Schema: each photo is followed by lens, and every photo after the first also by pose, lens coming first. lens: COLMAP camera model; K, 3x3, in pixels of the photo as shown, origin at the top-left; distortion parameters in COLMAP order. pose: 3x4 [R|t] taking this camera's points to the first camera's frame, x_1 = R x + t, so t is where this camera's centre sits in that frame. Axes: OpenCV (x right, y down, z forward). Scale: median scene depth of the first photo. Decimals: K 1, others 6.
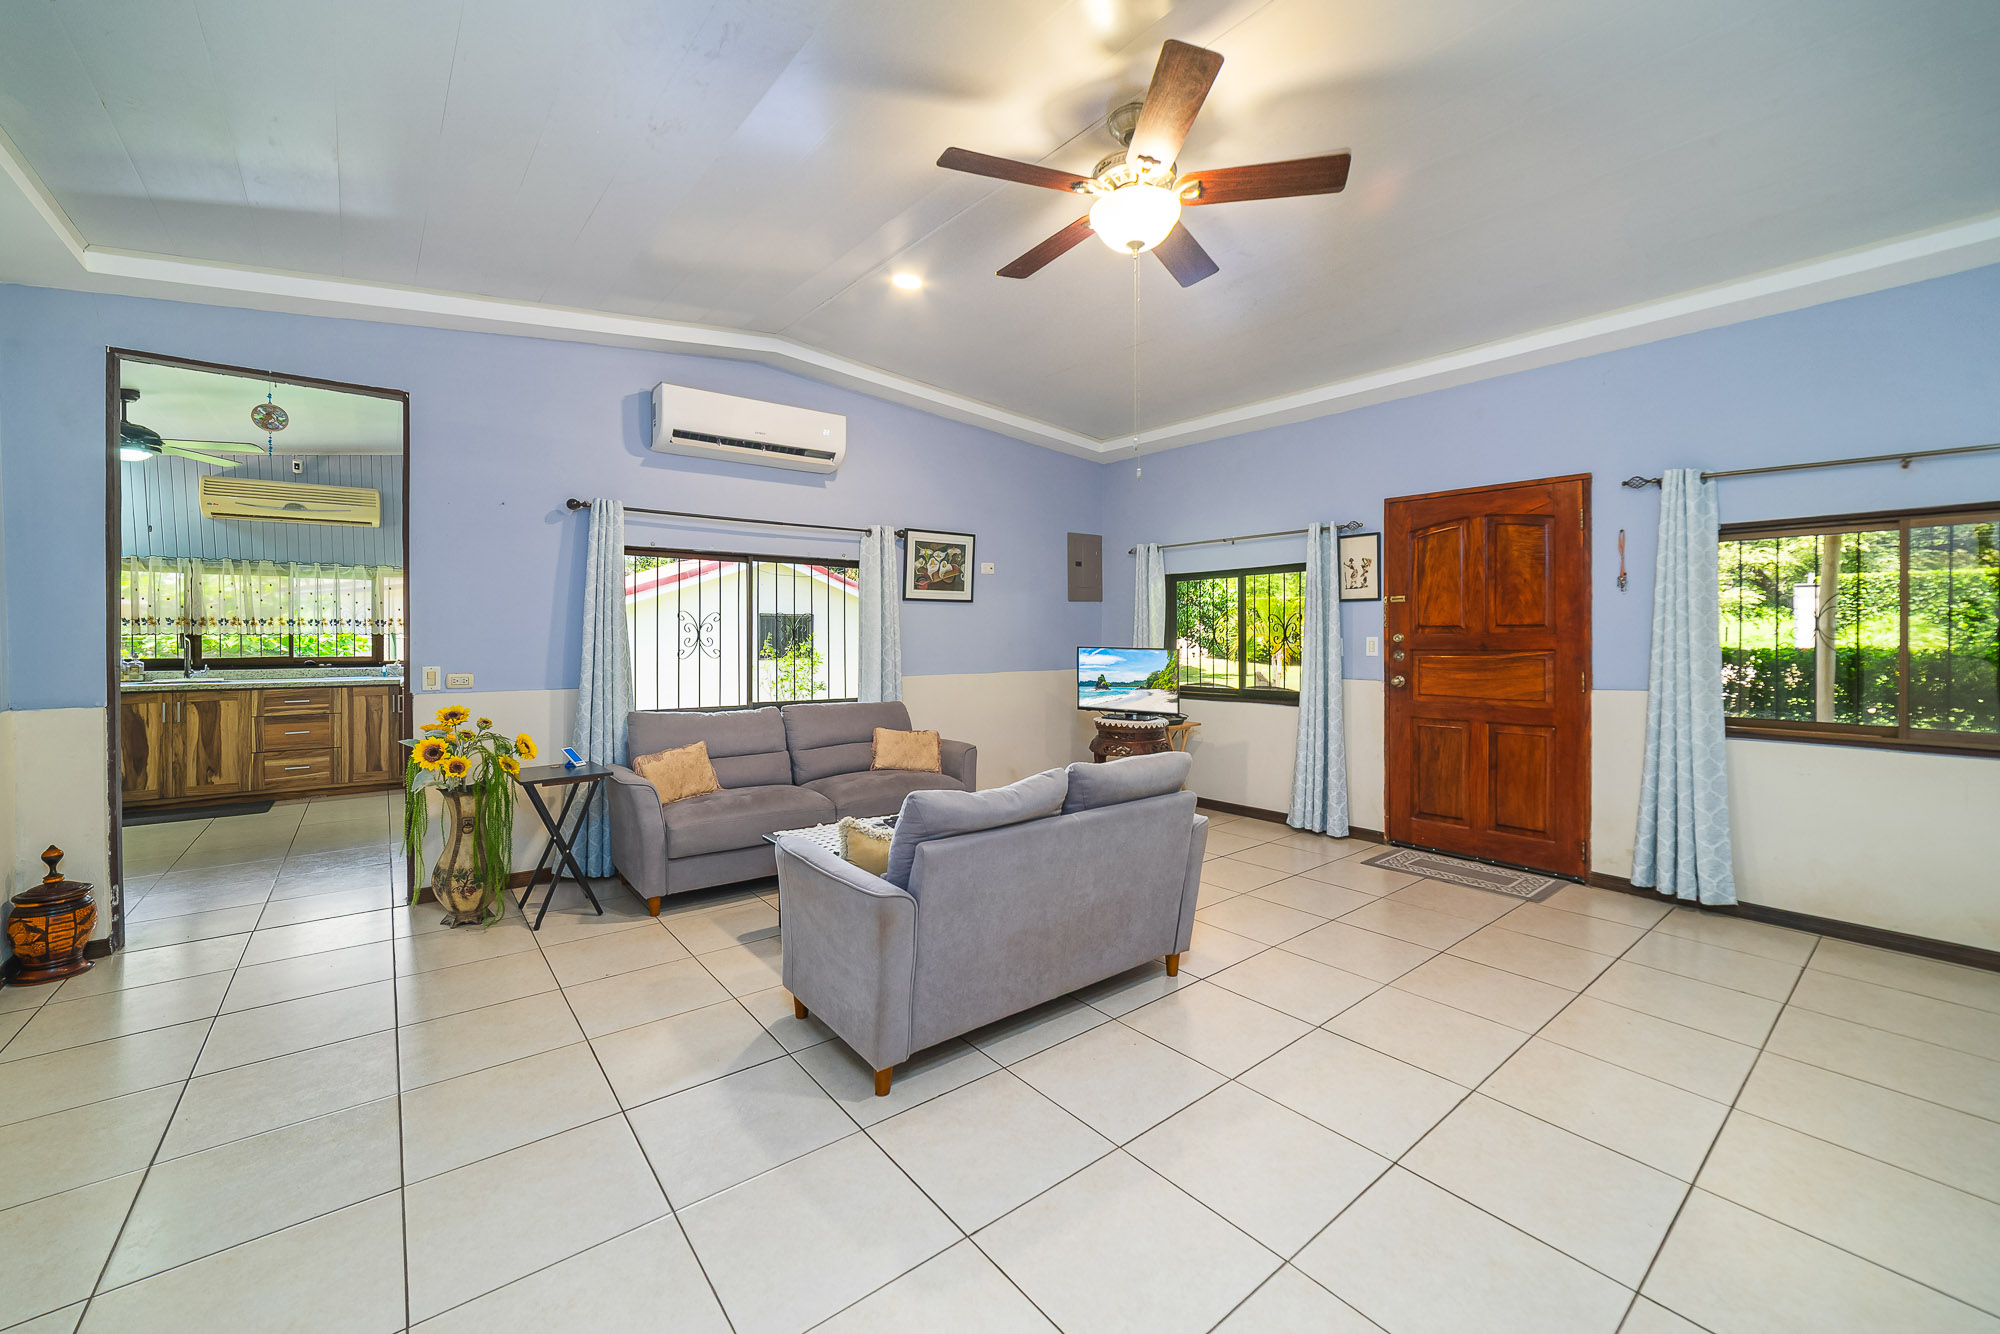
lens RADIAL K [[790.1, 0, 987.6], [0, 790.1, 637.1], [0, 0, 1]] dist [-0.003638, 0.003731]
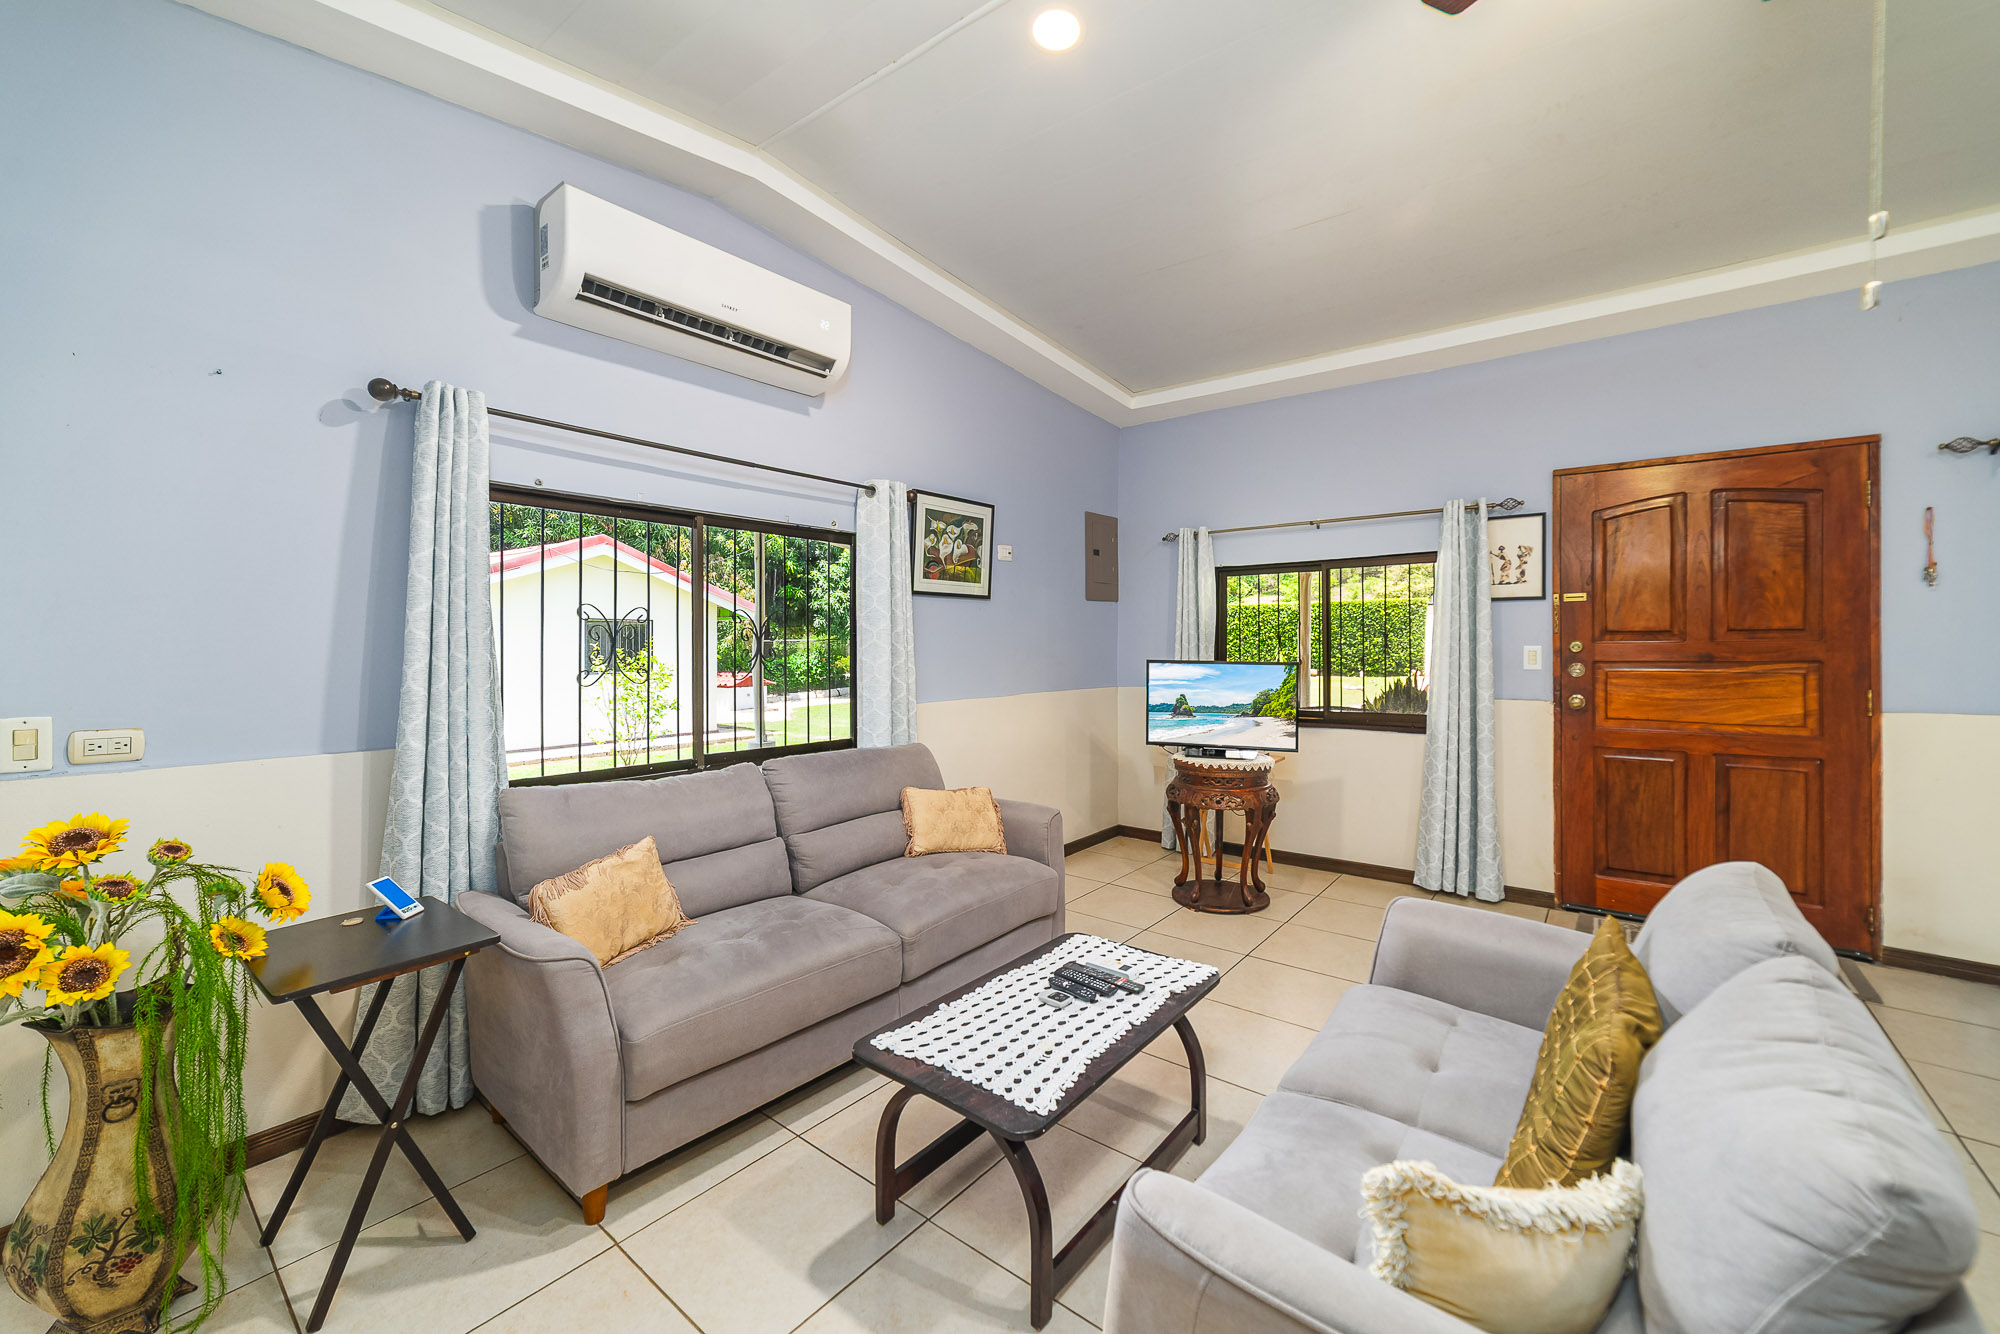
lens RADIAL K [[790.1, 0, 988.8], [0, 790.1, 645.3], [0, 0, 1]] dist [-0.003638, 0.003731]
pose [[0.974374, -0.002609, 0.224919, -0.255093], [0.002670, 0.999996, 0.000034, -0.002003], [-0.224919, 0.000567, 0.974377, 0.409214]]
